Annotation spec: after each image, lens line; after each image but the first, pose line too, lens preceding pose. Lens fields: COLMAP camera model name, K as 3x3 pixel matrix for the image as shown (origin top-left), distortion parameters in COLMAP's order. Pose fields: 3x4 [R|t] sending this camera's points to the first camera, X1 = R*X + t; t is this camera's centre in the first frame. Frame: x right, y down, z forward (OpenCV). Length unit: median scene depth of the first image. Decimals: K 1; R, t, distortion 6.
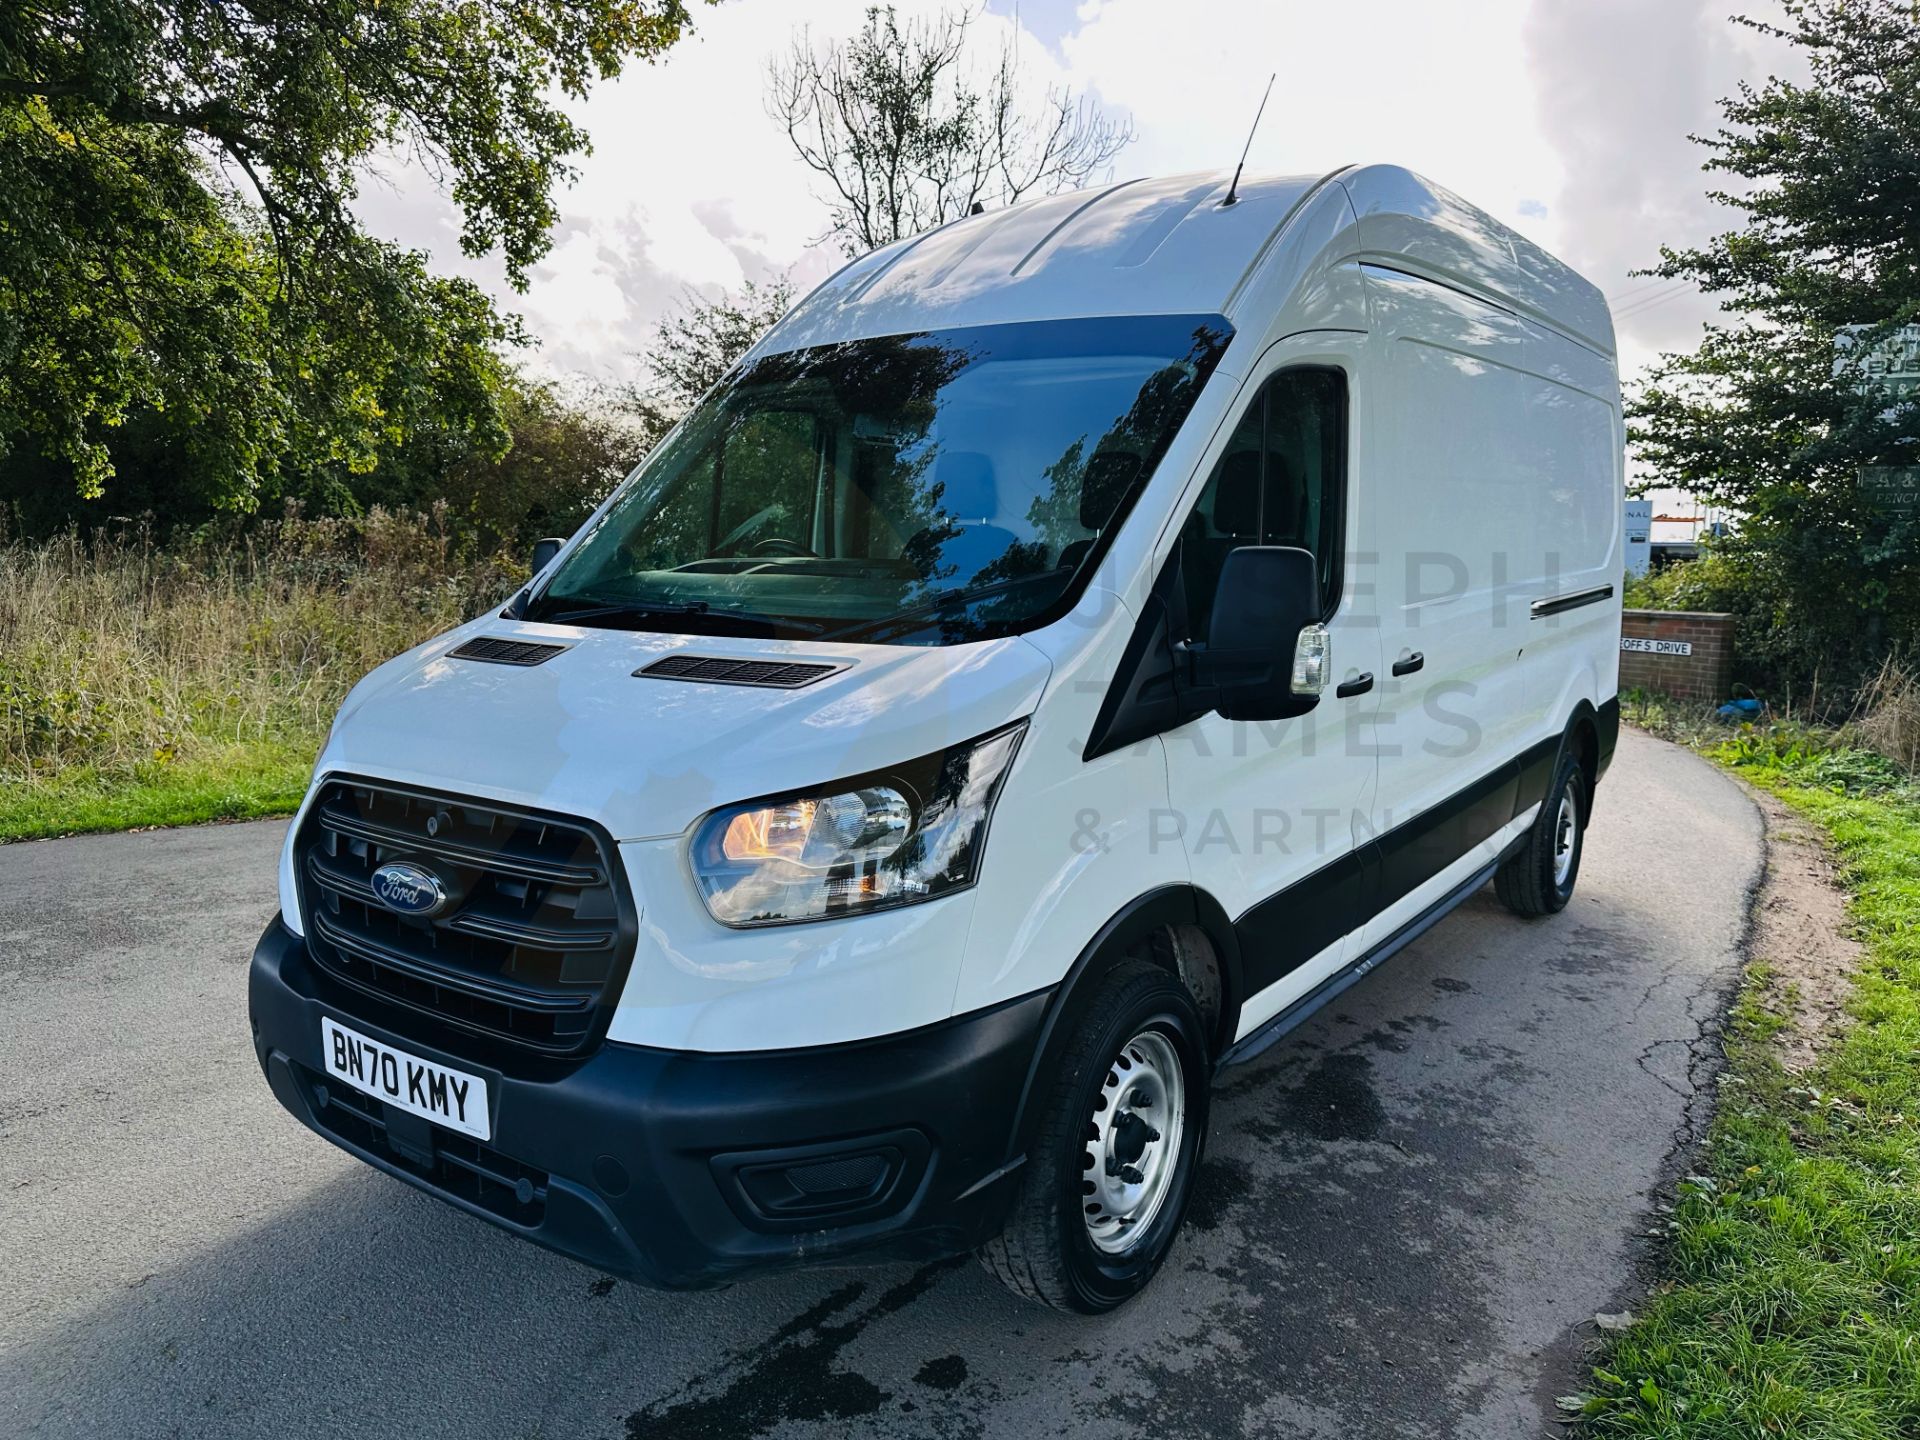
lens RADIAL K [[1379.3, 0, 960.1], [0, 1379.3, 697.3], [0, 0, 1]] dist [-0.008656, 0.004861]
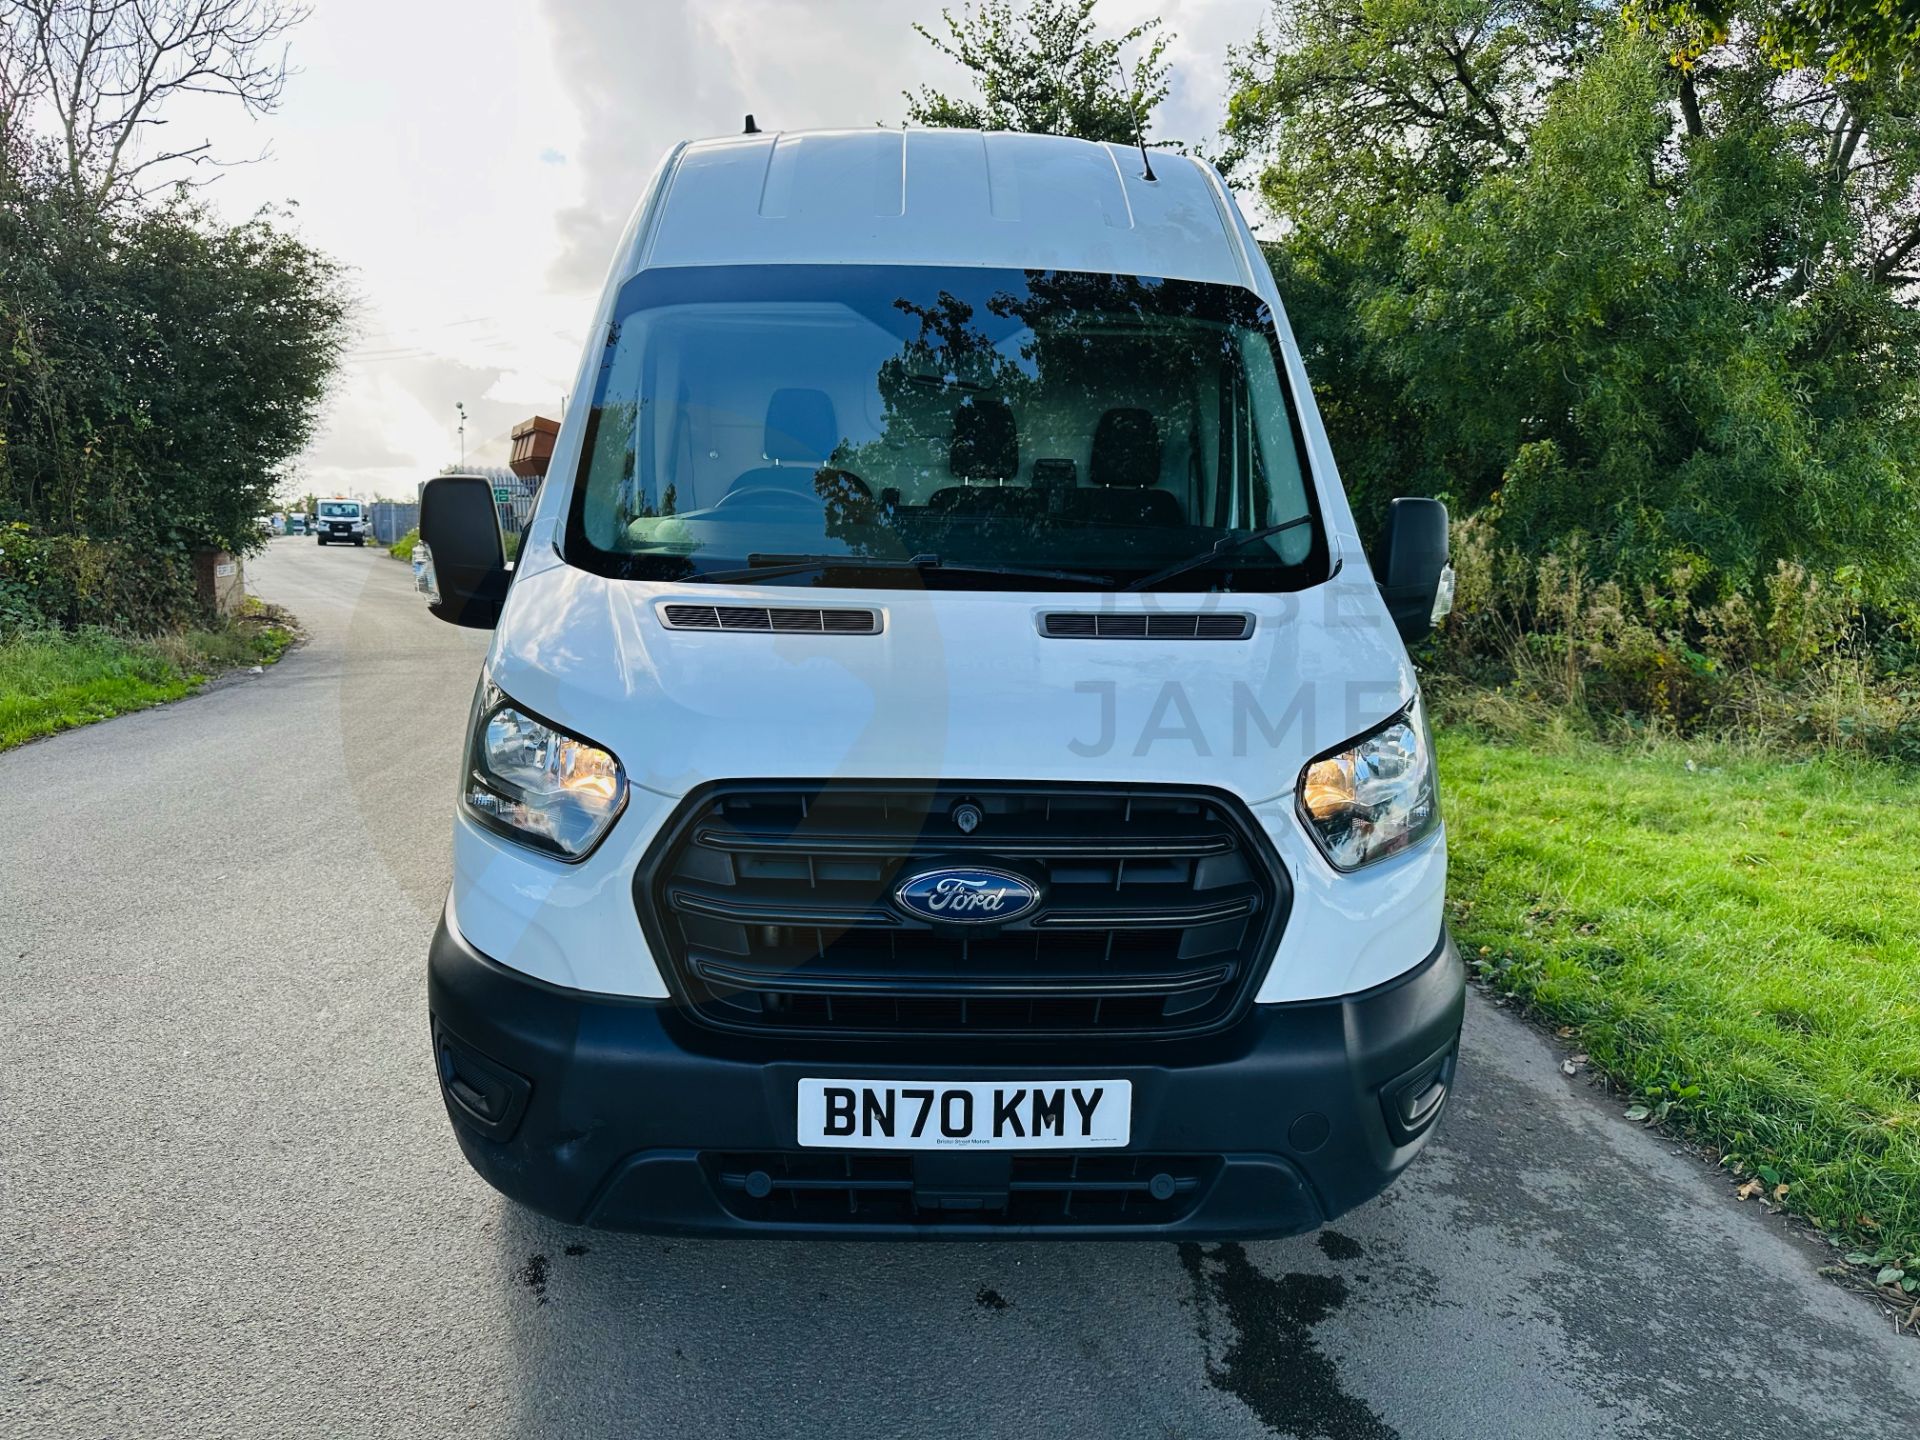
lens RADIAL K [[1383.5, 0, 976.5], [0, 1383.5, 666.4], [0, 0, 1]] dist [-0.003474, -0.008343]
pose [[0.778902, -0.069993, 0.623227, -0.800333], [0.053925, 0.997547, 0.044638, -0.036488], [-0.624823, -0.001161, 0.780766, 0.278433]]
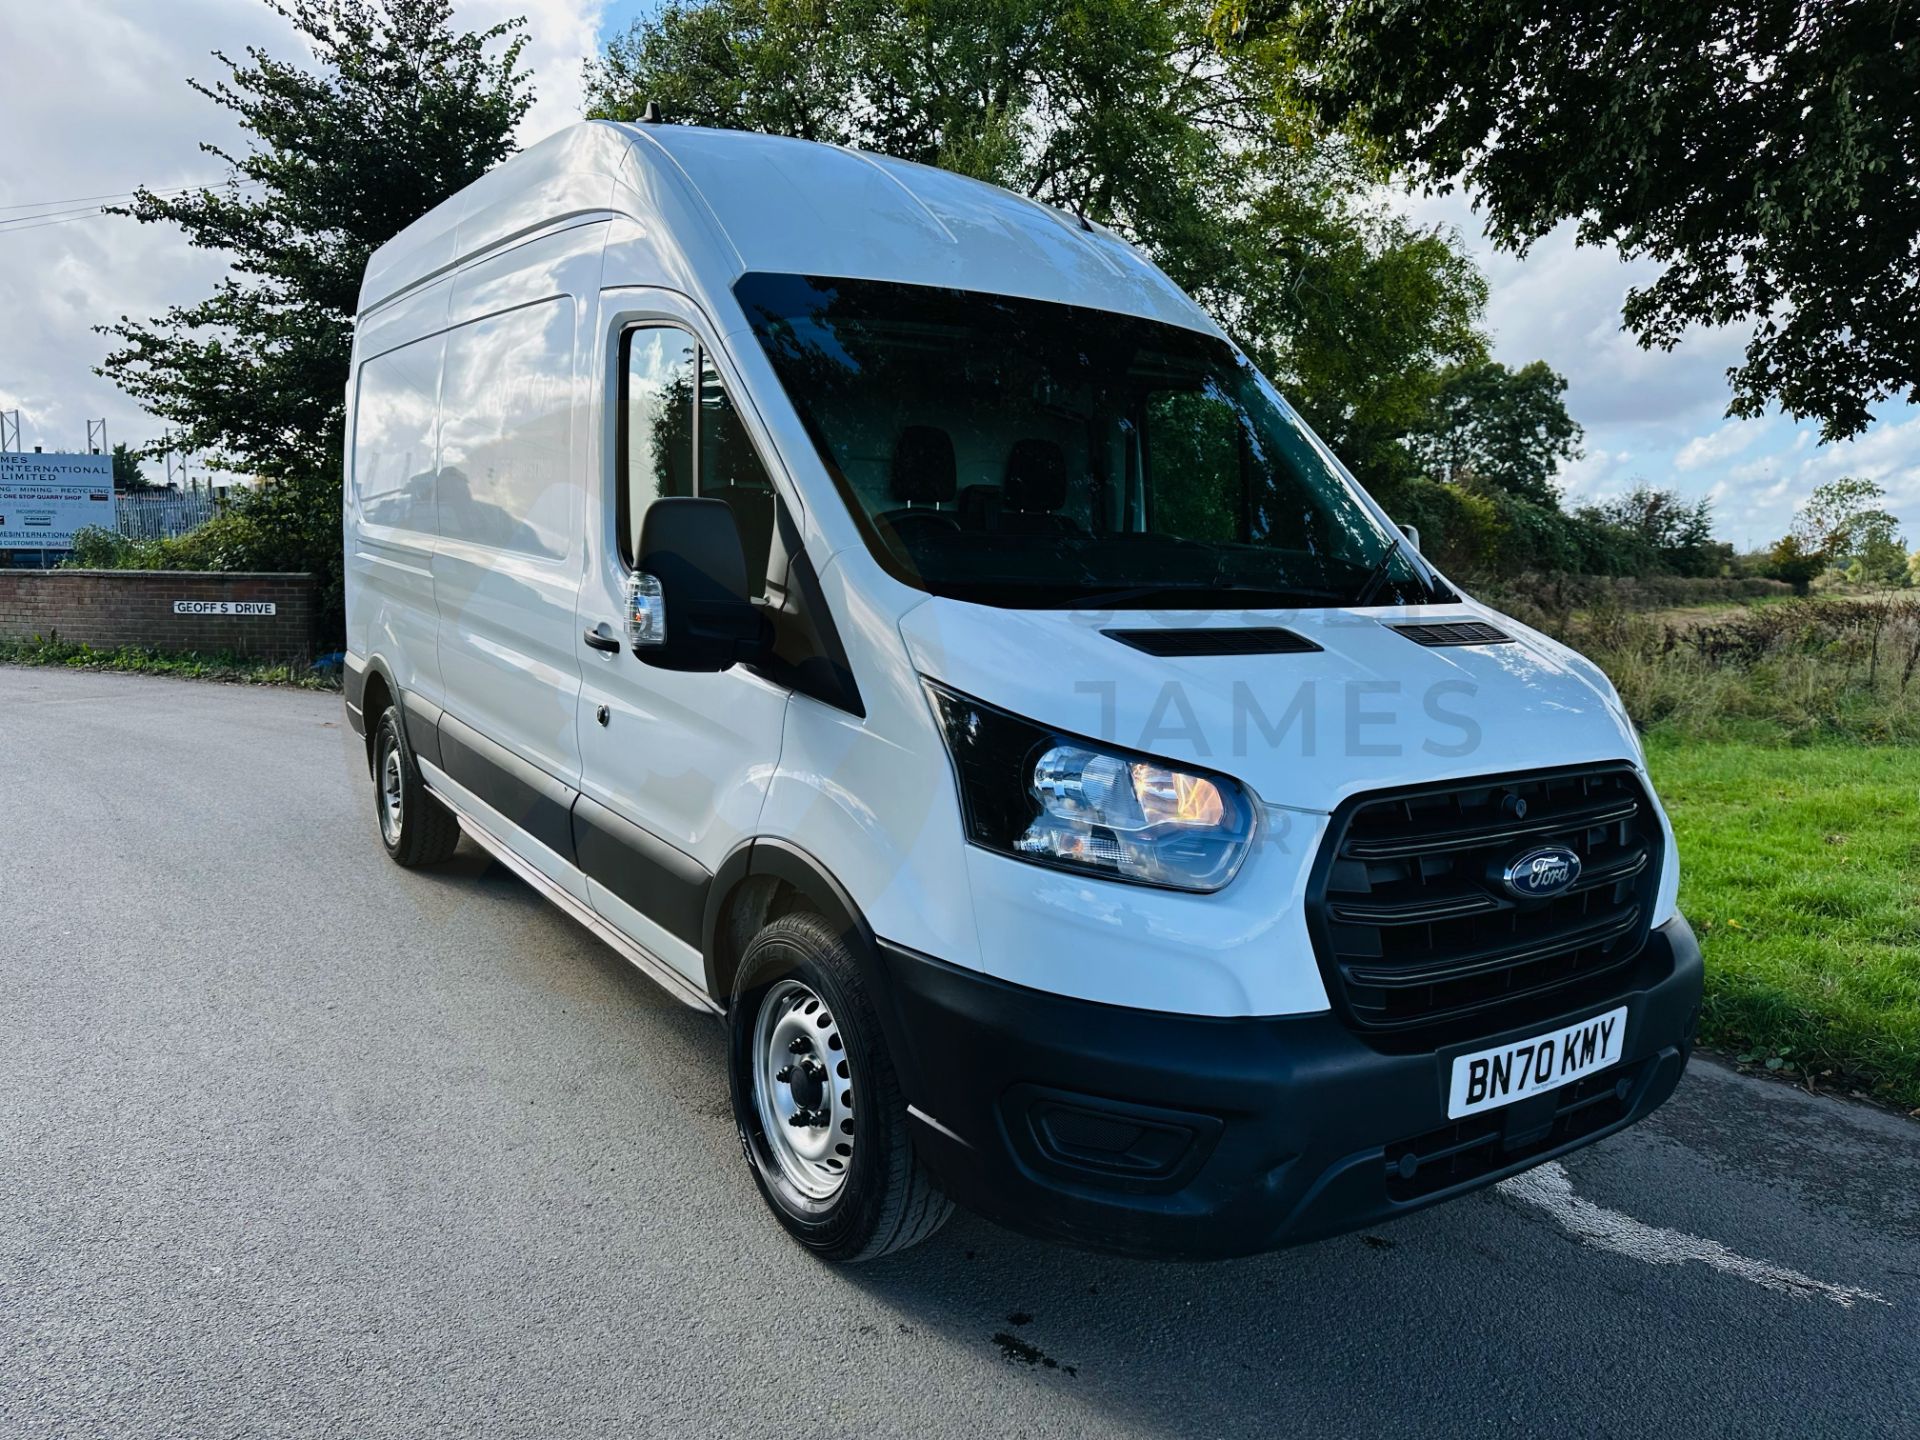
lens RADIAL K [[1379.3, 0, 960.1], [0, 1379.3, 697.3], [0, 0, 1]] dist [-0.008656, 0.004861]
pose [[0.343607, -0.110371, 0.932605, -1.258975], [0.081133, 0.992846, 0.087607, -0.092496], [-0.935602, 0.045563, 0.350104, 0.898599]]
